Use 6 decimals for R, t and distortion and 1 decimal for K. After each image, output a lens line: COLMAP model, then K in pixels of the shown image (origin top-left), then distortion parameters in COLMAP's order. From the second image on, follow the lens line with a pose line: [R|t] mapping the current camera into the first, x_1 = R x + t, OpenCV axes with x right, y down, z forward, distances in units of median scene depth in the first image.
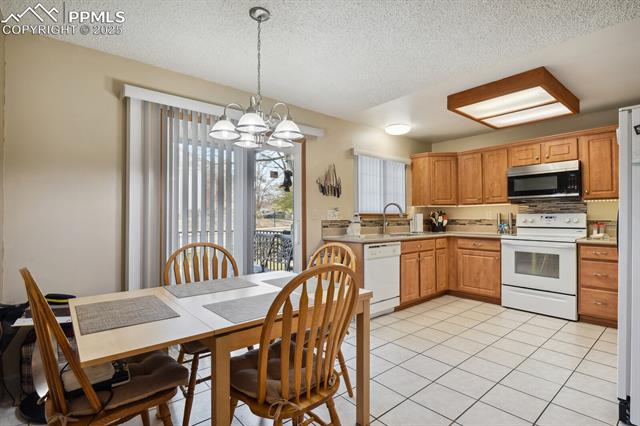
lens RADIAL K [[314.3, 0, 322.0], [0, 314.3, 213.0], [0, 0, 1]] dist [-0.012284, -0.000986]
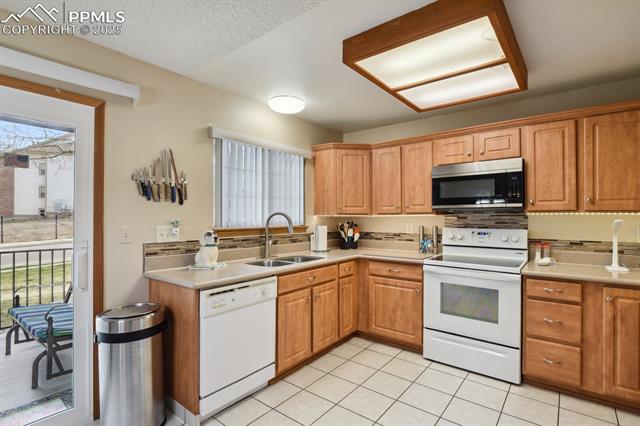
lens RADIAL K [[314.3, 0, 323.2], [0, 314.3, 215.2], [0, 0, 1]] dist [-0.012284, -0.000986]
pose [[0.978883, 0.004534, 0.204370, 0.196343], [-0.006300, 0.999948, 0.007990, -0.034560], [-0.204324, -0.009109, 0.978861, 0.337720]]
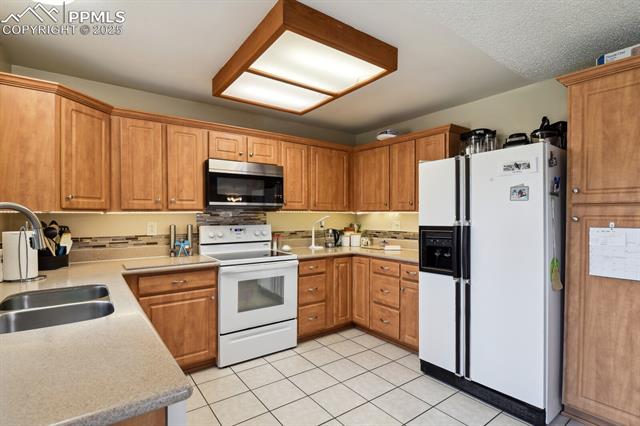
lens RADIAL K [[314.3, 0, 323.7], [0, 314.3, 219.2], [0, 0, 1]] dist [-0.012284, -0.000986]
pose [[0.051138, -0.011294, 0.998628, -0.069508], [-0.015109, 0.999813, 0.012081, -0.027137], [-0.998577, -0.015706, 0.050958, 0.742338]]
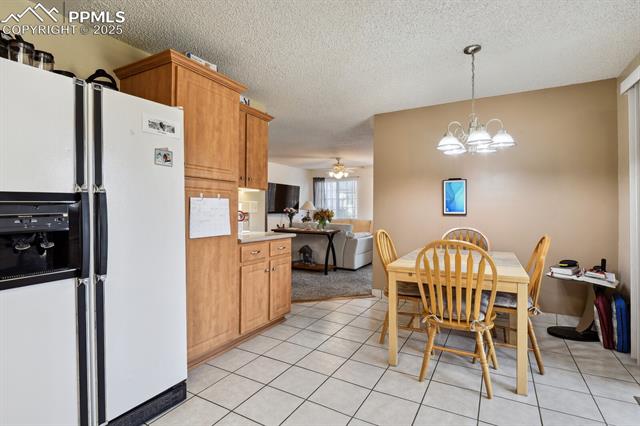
lens RADIAL K [[314.3, 0, 321.2], [0, 314.3, 209.1], [0, 0, 1]] dist [-0.012284, -0.000986]
pose [[-0.939381, -0.001040, -0.342874, 0.380188], [0.002387, 0.999951, -0.009574, 0.009876], [0.342868, -0.009812, -0.939332, 0.945156]]
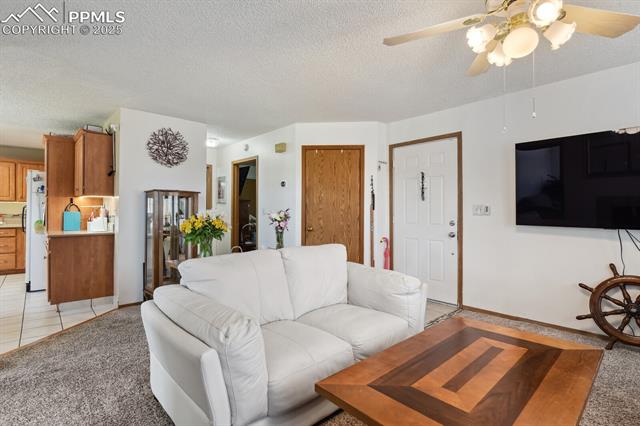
lens RADIAL K [[314.3, 0, 319.5], [0, 314.3, 212.0], [0, 0, 1]] dist [-0.012284, -0.000986]
pose [[-0.028951, 0.001673, 0.999579, -0.710186], [-0.019648, 0.999804, -0.002243, -0.013984], [-0.999388, -0.019705, -0.028912, -0.571234]]
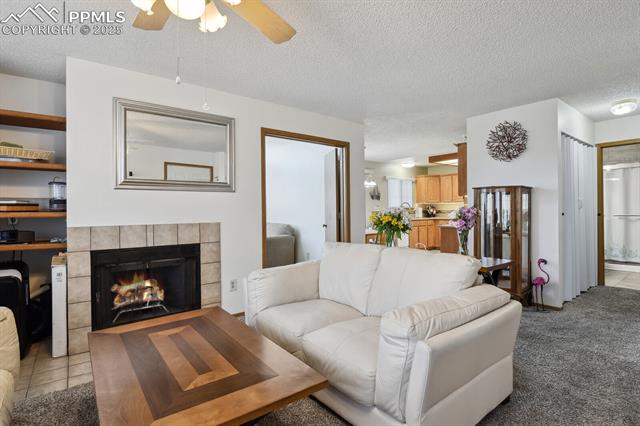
lens RADIAL K [[314.3, 0, 324.2], [0, 314.3, 208.3], [0, 0, 1]] dist [-0.012284, -0.000986]
pose [[0.999173, -0.008753, -0.039715, -0.227465], [0.009218, 0.999891, 0.011535, -0.023944], [0.039610, -0.011891, 0.999144, -1.086472]]
